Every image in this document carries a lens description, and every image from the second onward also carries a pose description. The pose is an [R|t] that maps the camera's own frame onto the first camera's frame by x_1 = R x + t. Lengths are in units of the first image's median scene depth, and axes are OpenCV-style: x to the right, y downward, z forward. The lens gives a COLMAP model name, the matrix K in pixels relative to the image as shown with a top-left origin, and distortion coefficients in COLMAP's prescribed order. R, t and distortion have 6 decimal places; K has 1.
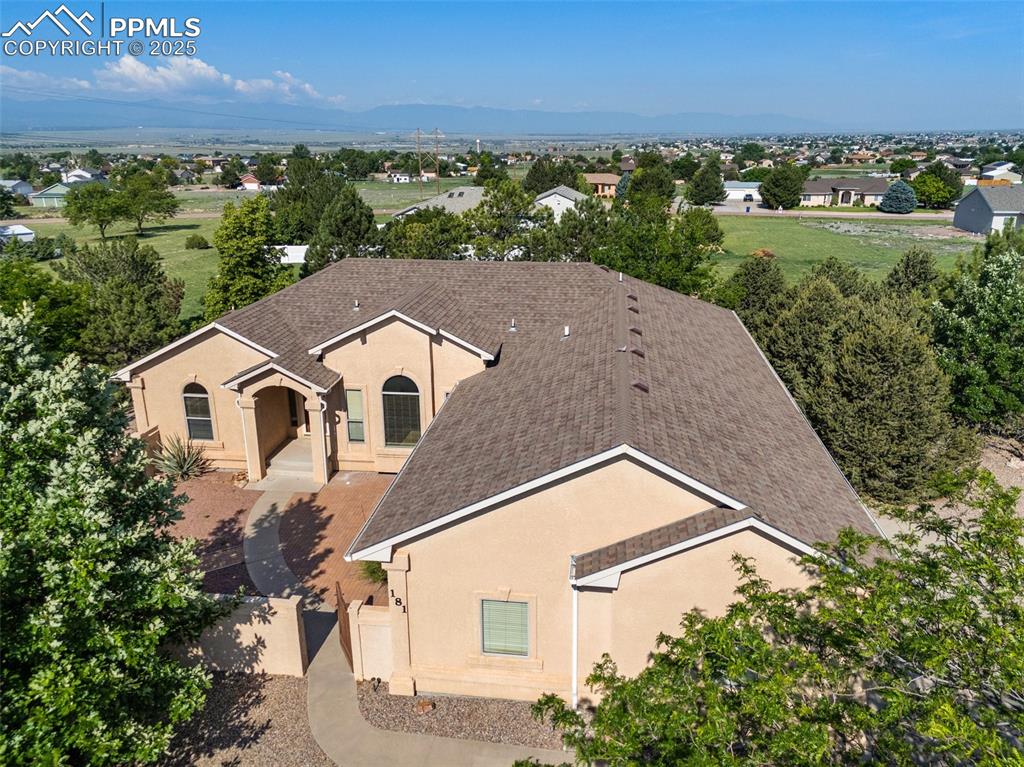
lens RADIAL K [[751.8, 0, 512.0], [0, 751.8, 383.5], [0, 0, 1]] dist [0.062976, -0.044934]
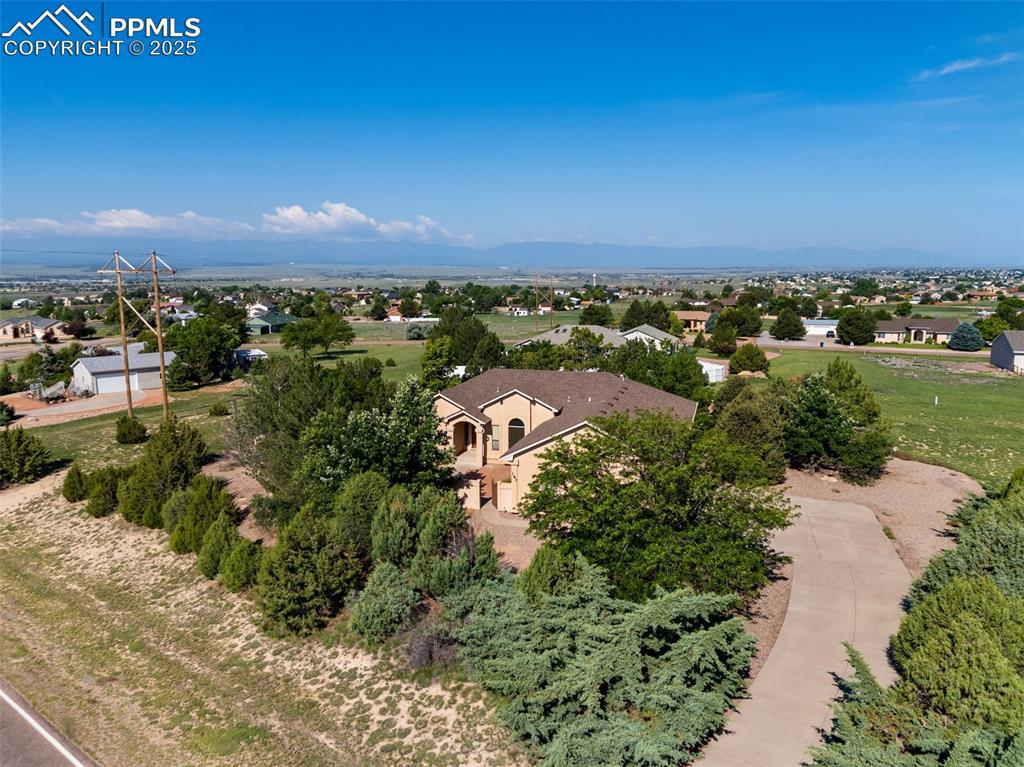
lens RADIAL K [[749.3, 0, 512.0], [0, 749.3, 383.5], [0, 0, 1]] dist [0.081711, -0.076476]
pose [[0.988423, 0.024065, -0.149804, 0.115993], [-0.048463, 0.985695, -0.161419, 0.169299], [0.143777, 0.166810, 0.975450, -0.822445]]
